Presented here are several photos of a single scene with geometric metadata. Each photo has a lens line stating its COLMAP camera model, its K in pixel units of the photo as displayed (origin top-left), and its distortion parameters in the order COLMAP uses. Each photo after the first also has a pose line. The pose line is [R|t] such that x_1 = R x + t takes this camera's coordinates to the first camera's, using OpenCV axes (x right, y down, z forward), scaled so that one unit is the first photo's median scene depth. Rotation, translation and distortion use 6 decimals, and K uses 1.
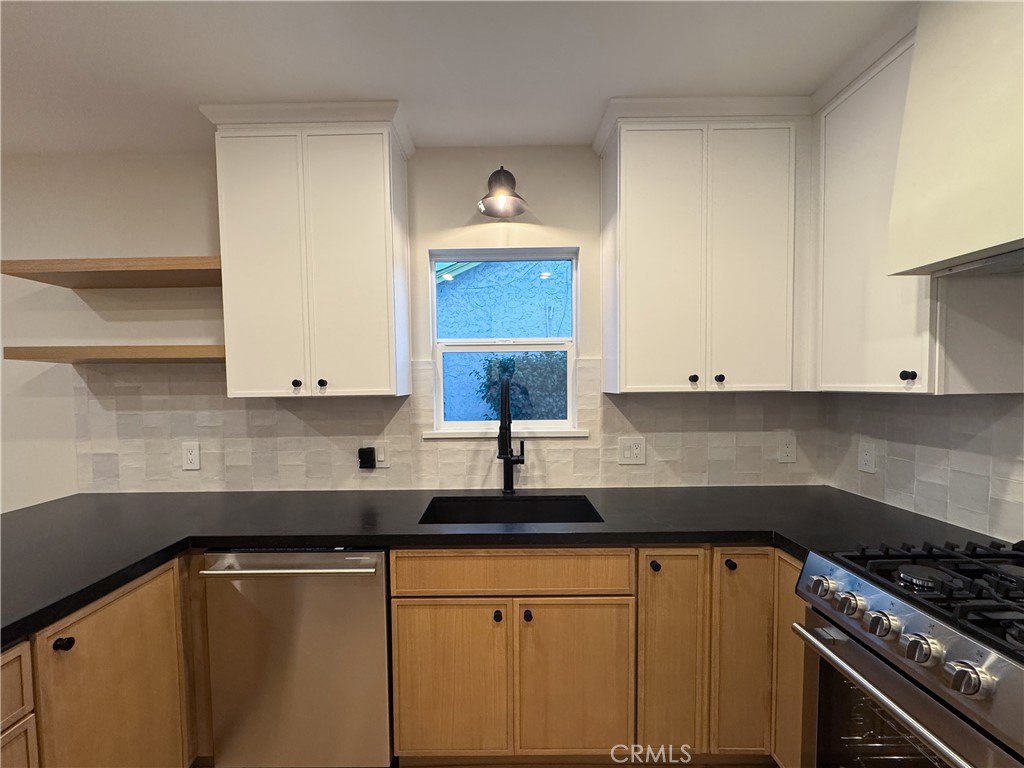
lens RADIAL K [[452.1, 0, 498.2], [0, 452.1, 402.3], [0, 0, 1]] dist [-0.000359, 0.000051]
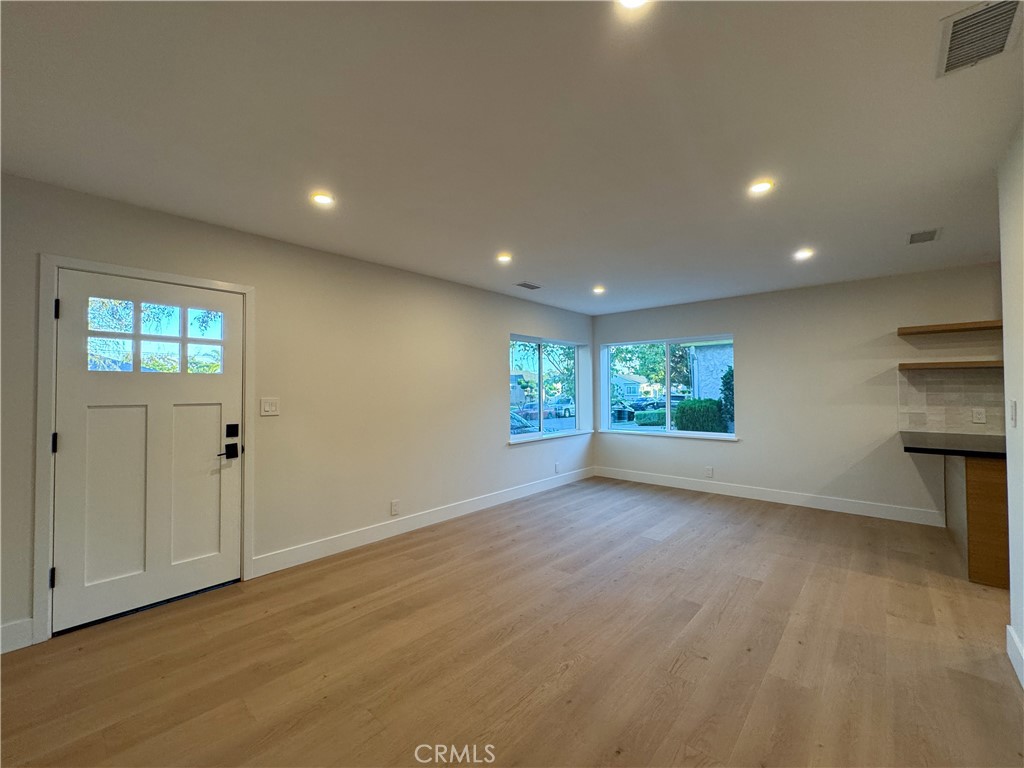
lens RADIAL K [[425.4, 0, 504.5], [0, 425.4, 381.7], [0, 0, 1]] dist [-0.000779, 0.000141]
pose [[0.749035, -0.001217, -0.662529, -1.013364], [-0.037129, 0.998350, -0.043811, 0.129155], [0.661489, 0.057415, 0.747754, -1.769311]]
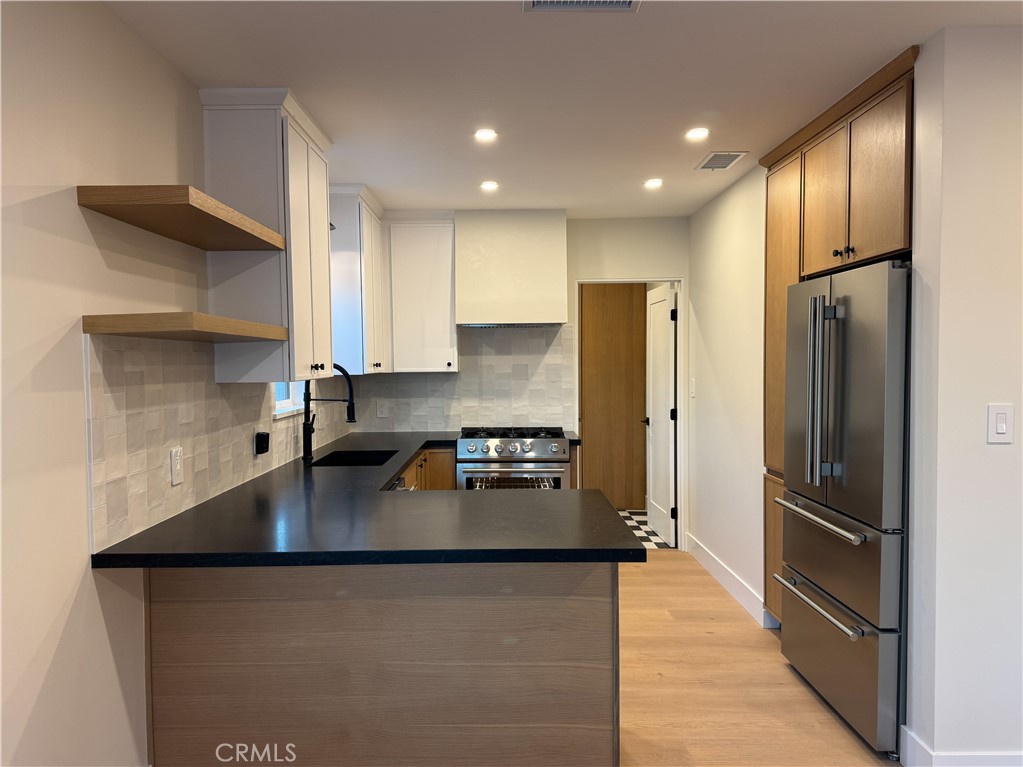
lens RADIAL K [[747.3, 0, 492.2], [0, 747.3, 396.5], [0, 0, 1]] dist [0.118743, -0.183238]
pose [[0.006622, -0.035357, 0.999353, -1.941754], [0.053699, 0.997945, 0.034951, -0.009497], [-0.998535, 0.053433, 0.008507, 0.476039]]
